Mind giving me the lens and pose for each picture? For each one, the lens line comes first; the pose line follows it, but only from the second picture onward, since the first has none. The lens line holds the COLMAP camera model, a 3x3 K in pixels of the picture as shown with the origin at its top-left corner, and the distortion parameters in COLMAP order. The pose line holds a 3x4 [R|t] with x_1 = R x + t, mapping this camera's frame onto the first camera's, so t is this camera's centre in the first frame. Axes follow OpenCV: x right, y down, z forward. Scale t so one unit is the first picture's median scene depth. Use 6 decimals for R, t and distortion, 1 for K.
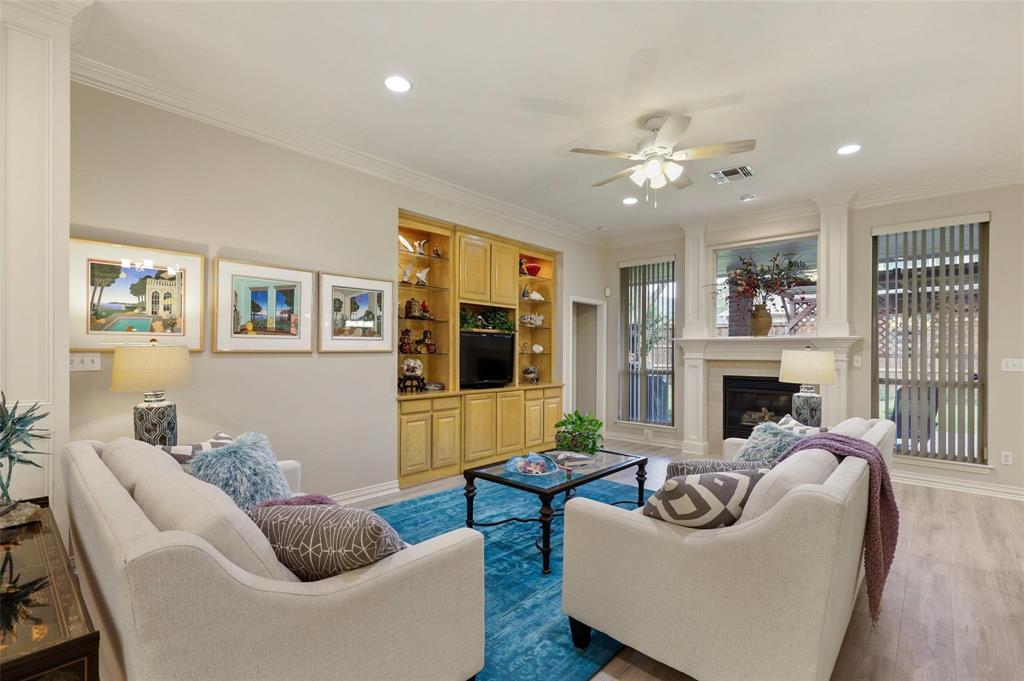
lens RADIAL K [[468.9, 0, 514.6], [0, 468.9, 347.7], [0, 0, 1]] dist [-0.000400, -0.000375]
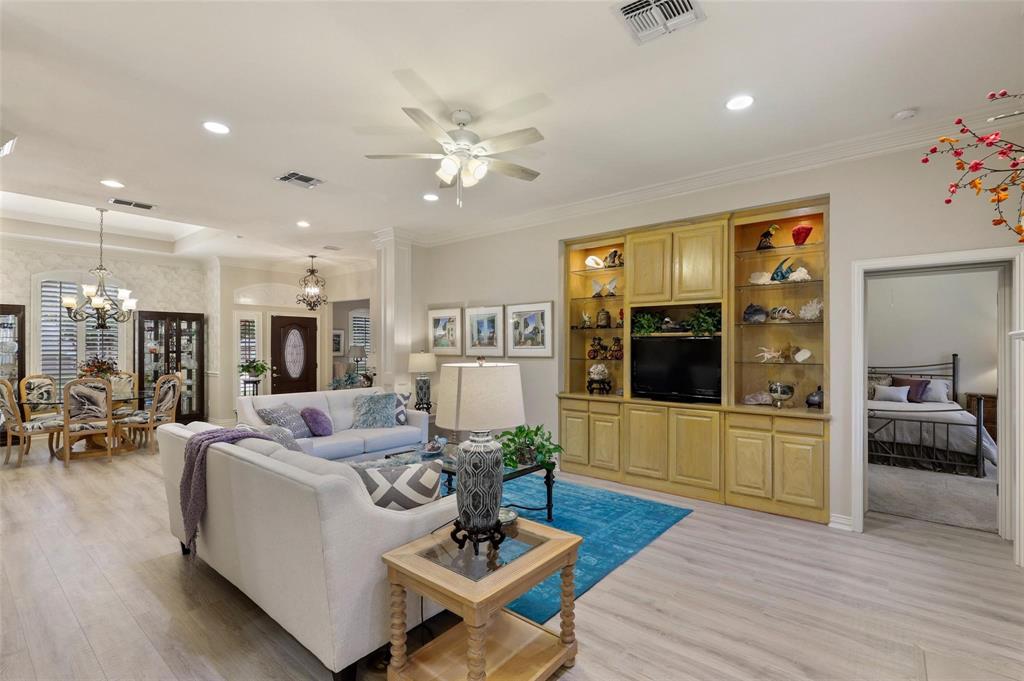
lens RADIAL K [[468.9, 0, 514.6], [0, 468.9, 344.7], [0, 0, 1]] dist [-0.000400, -0.000375]
pose [[0.046321, -0.010771, -0.998869, 1.040745], [0.007237, 0.999919, -0.010446, -0.013662], [0.998900, -0.006744, 0.046395, 0.890212]]
